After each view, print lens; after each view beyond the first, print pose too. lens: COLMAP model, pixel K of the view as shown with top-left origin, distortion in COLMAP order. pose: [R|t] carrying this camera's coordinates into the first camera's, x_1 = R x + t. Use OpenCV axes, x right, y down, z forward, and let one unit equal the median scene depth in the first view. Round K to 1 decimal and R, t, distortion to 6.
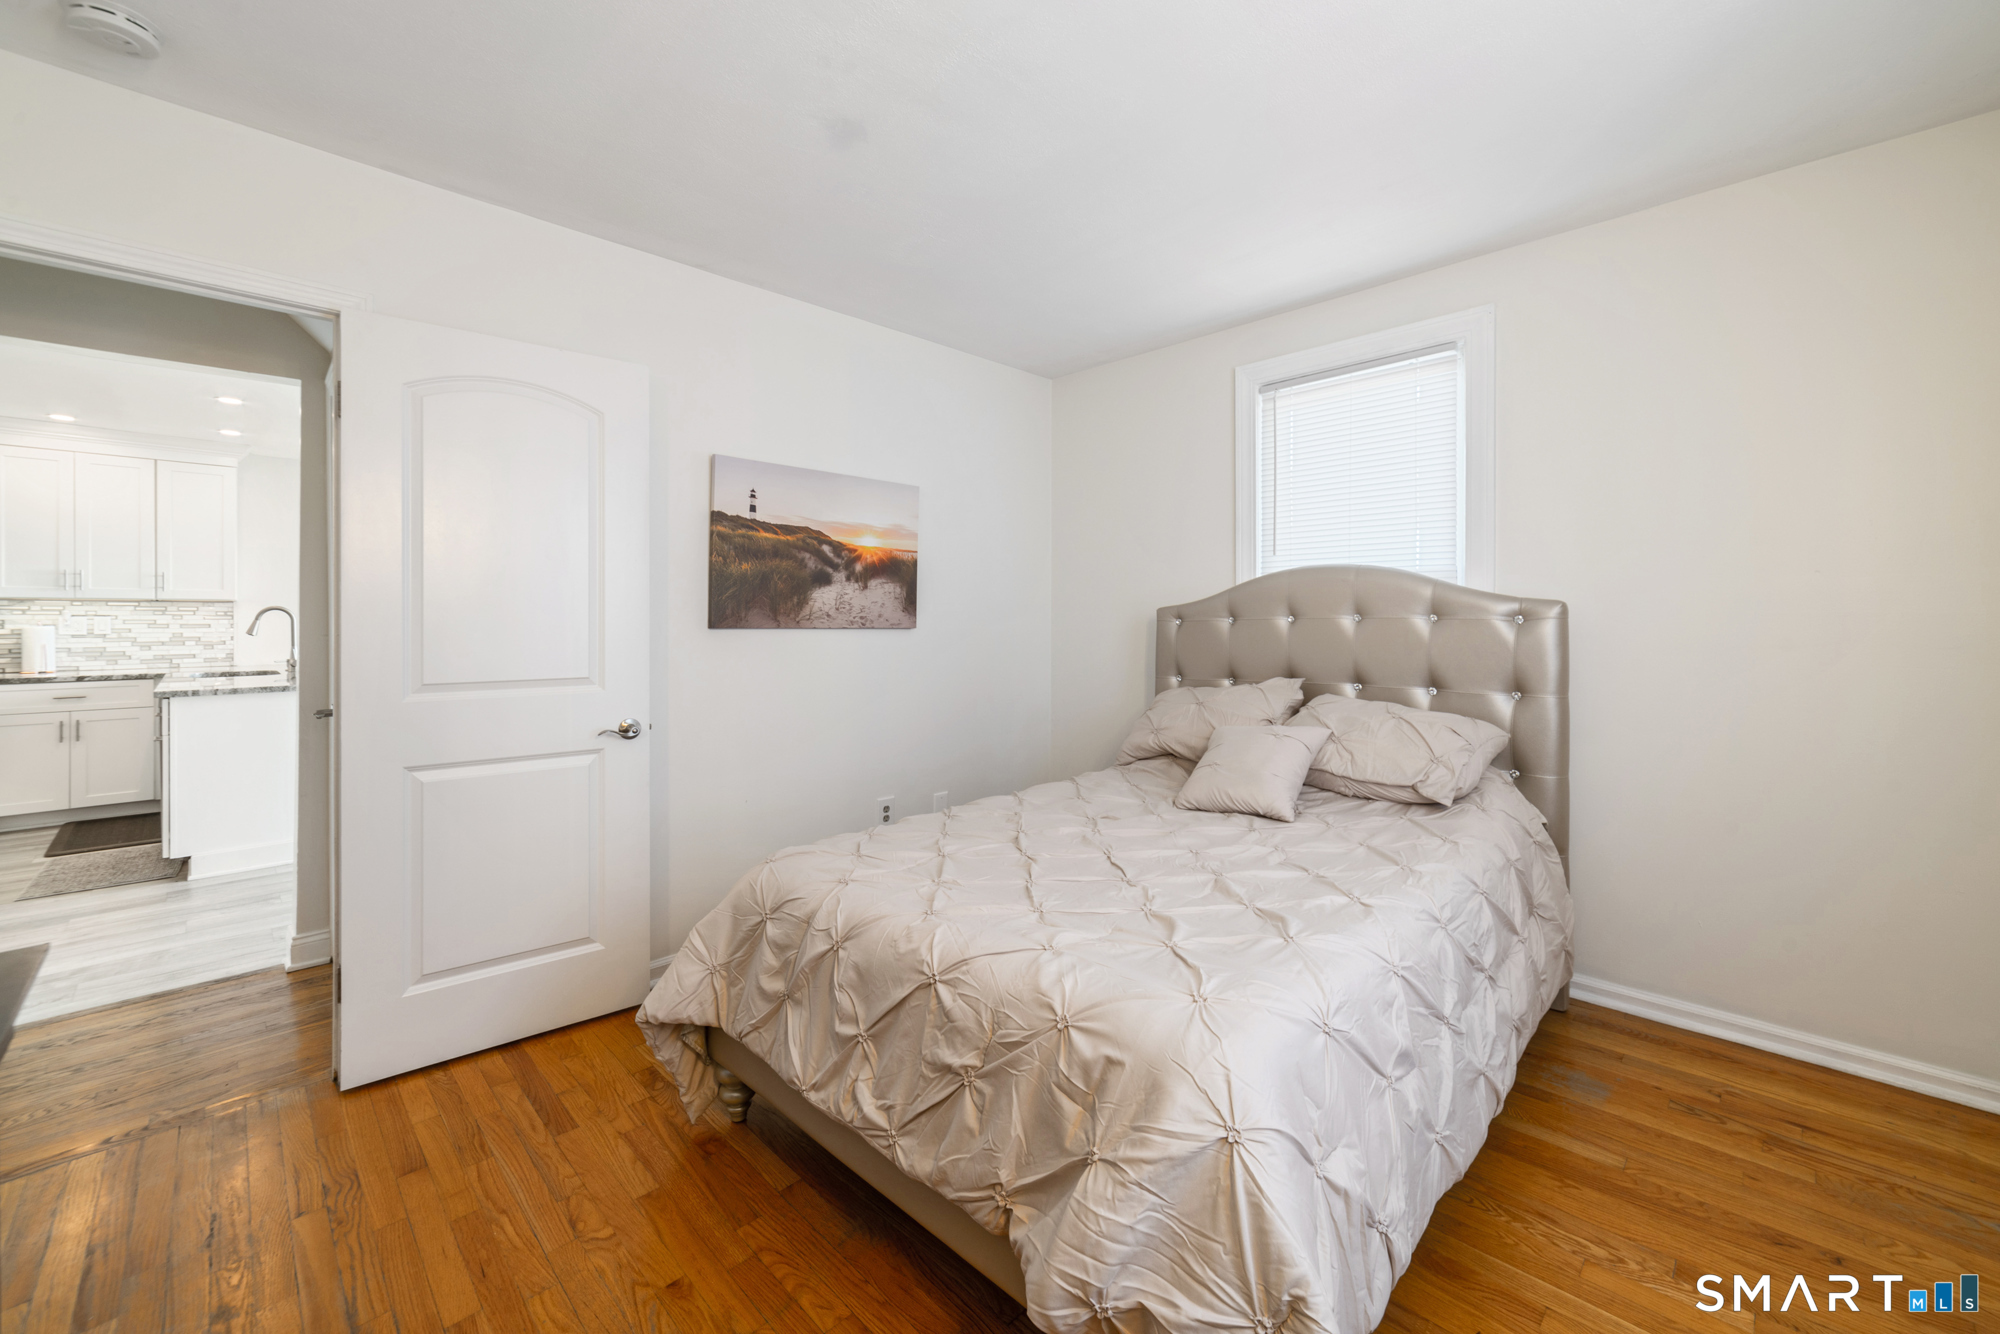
lens RADIAL K [[792.1, 0, 1007.2], [0, 792.1, 628.0], [0, 0, 1]] dist [0.000252, 0.000044]
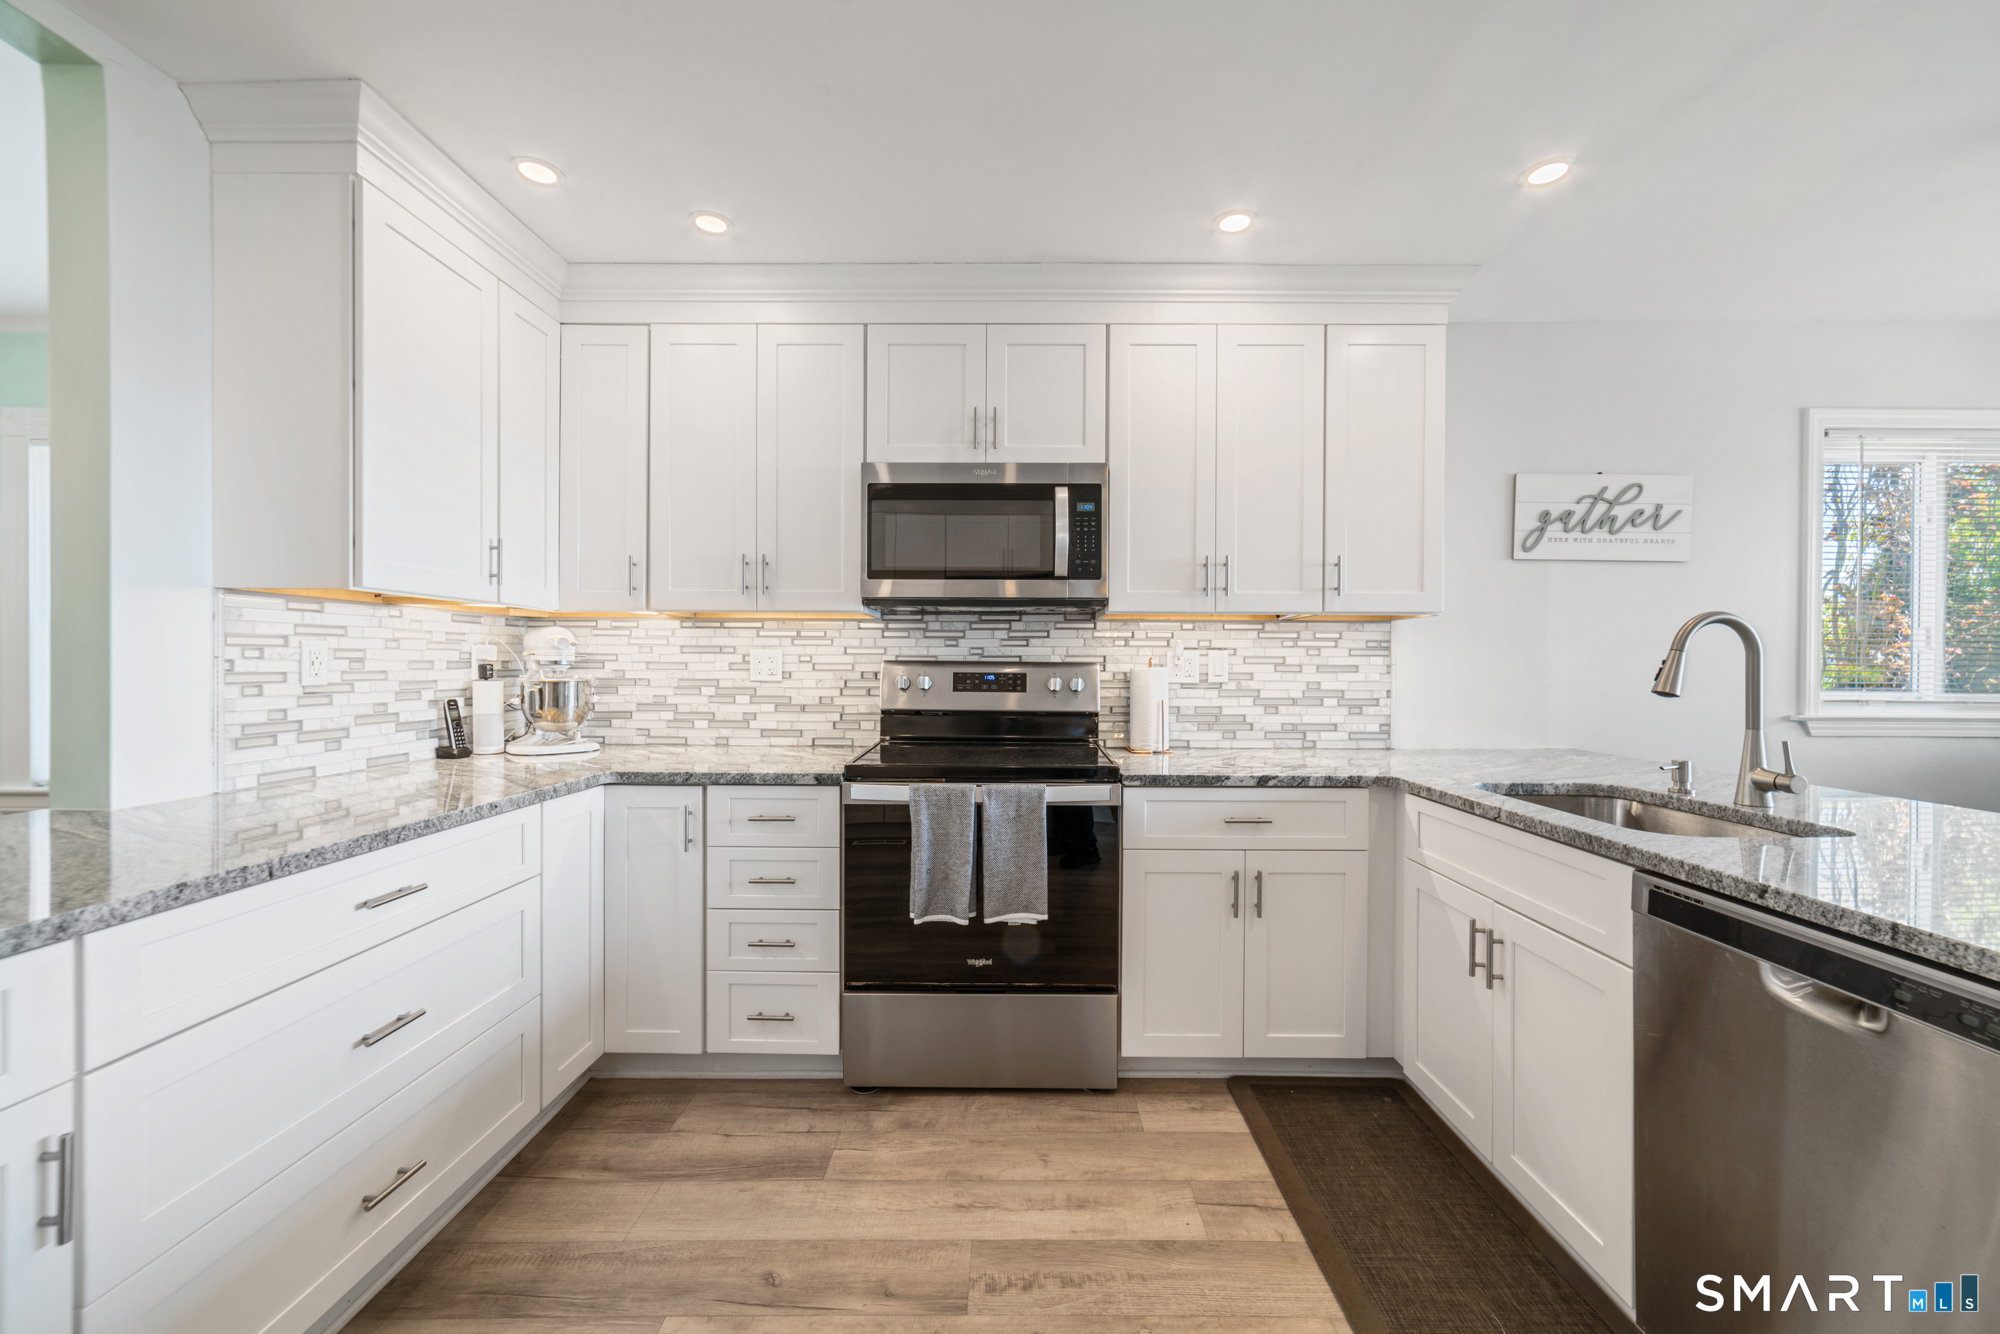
lens RADIAL K [[774.2, 0, 1003.1], [0, 774.2, 669.0], [0, 0, 1]] dist [0.000971, 0.000127]
pose [[0.694931, 0.005650, -0.719054, -0.874683], [-0.011604, 0.999927, -0.003358, 0.001942], [0.718982, 0.010677, 0.694946, 0.531625]]
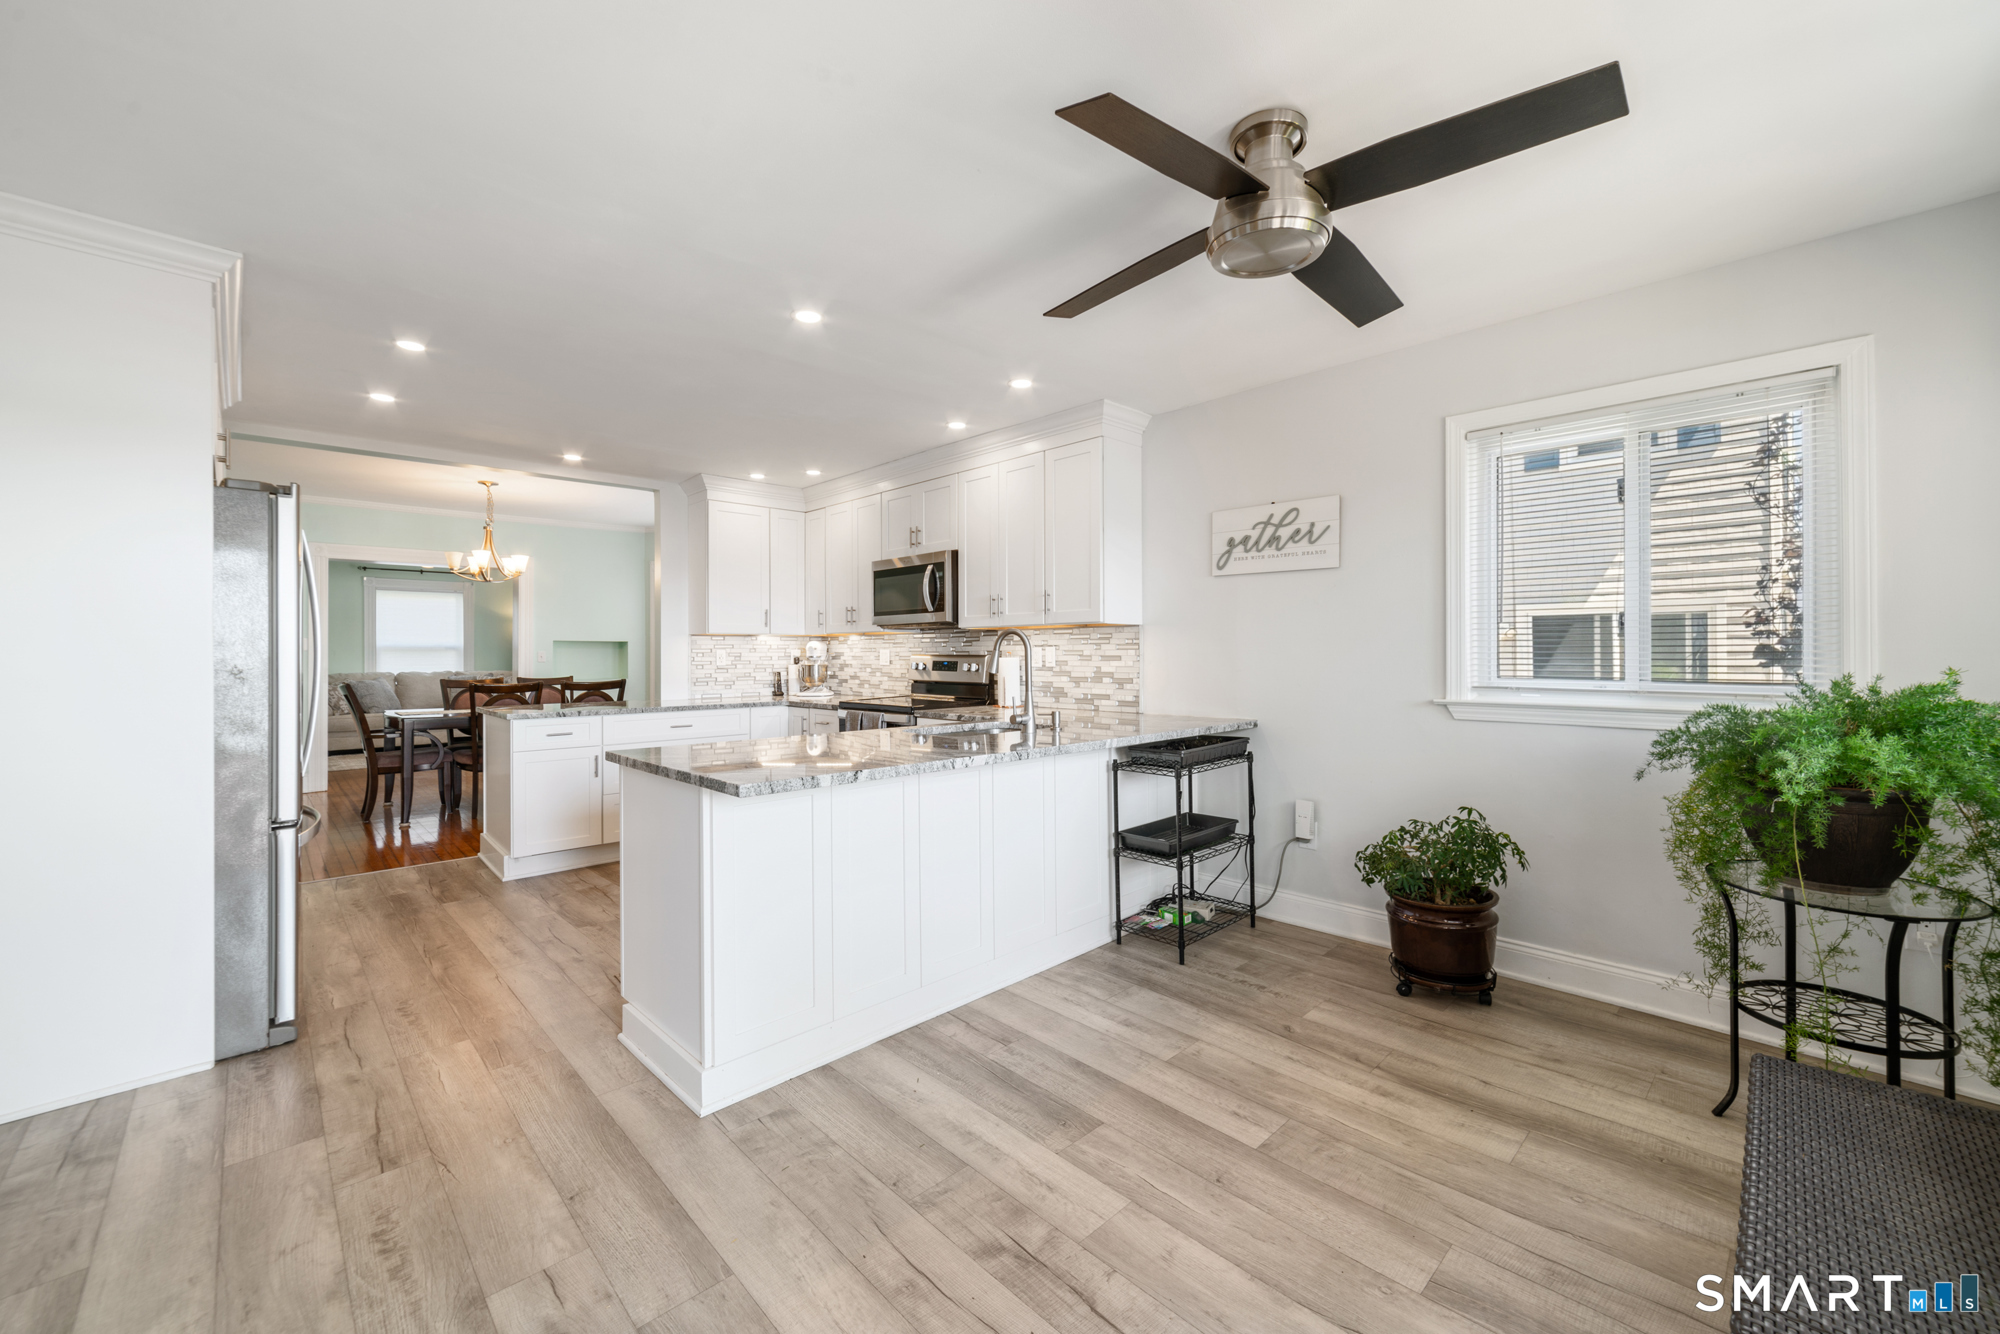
lens RADIAL K [[784.9, 0, 997.3], [0, 784.9, 650.6], [0, 0, 1]] dist [-0.000589, -0.000014]
pose [[-0.027966, -0.004902, -0.999597, -0.277259], [-0.006091, 0.999970, -0.004733, -0.005890], [0.999590, 0.005956, -0.027995, 0.979825]]
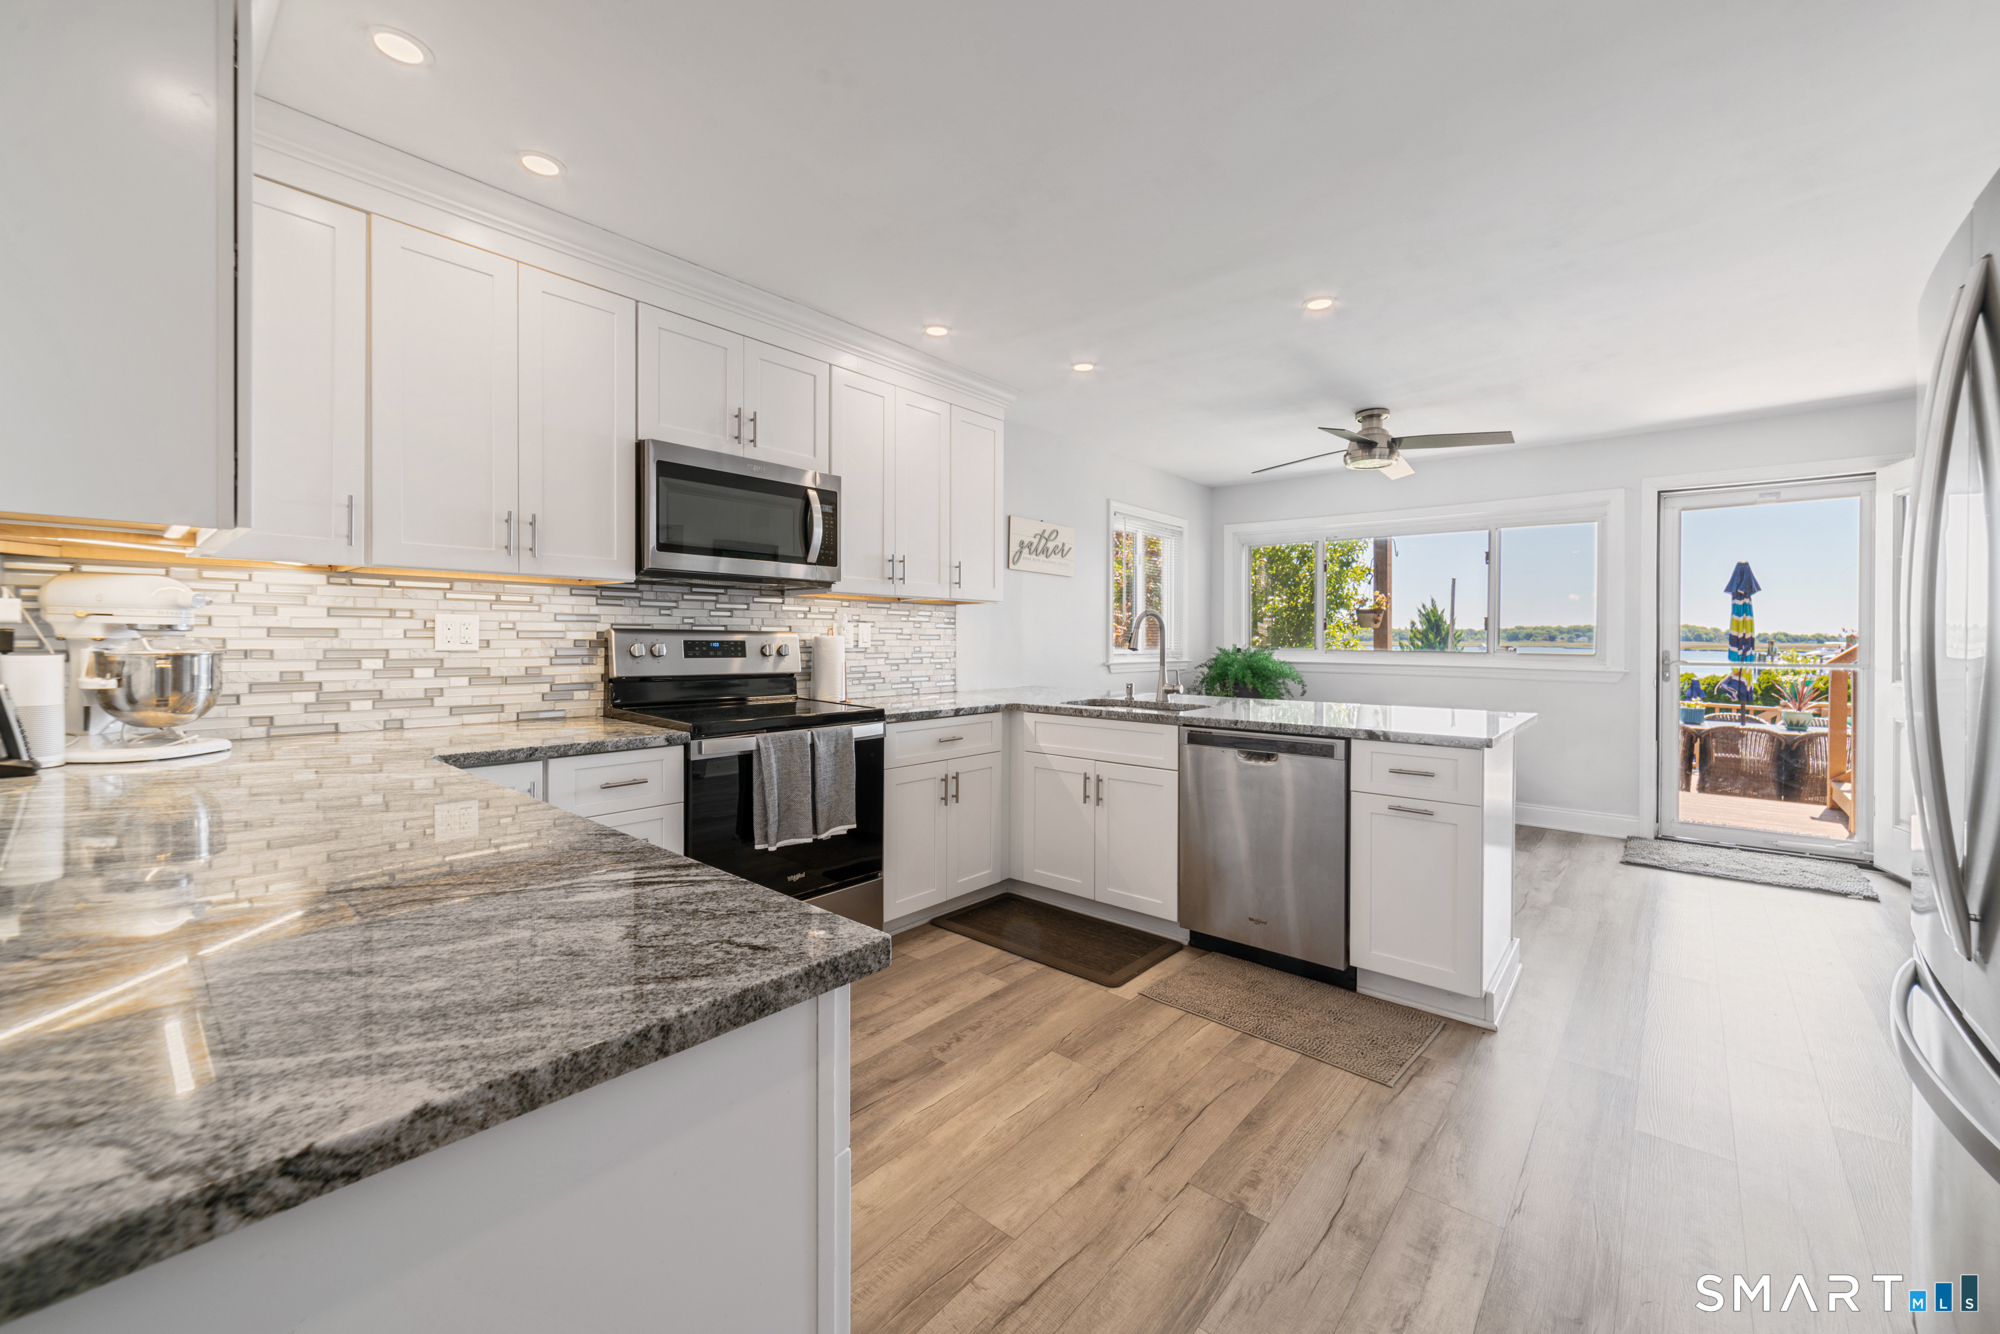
lens RADIAL K [[793.1, 0, 1005.3], [0, 793.1, 637.1], [0, 0, 1]] dist [0.000942, 0.000156]
pose [[0.997334, 0.005621, 0.072759, -1.083490], [-0.004734, 0.999912, -0.012363, 0.006575], [-0.072822, 0.011986, 0.997273, 0.282750]]
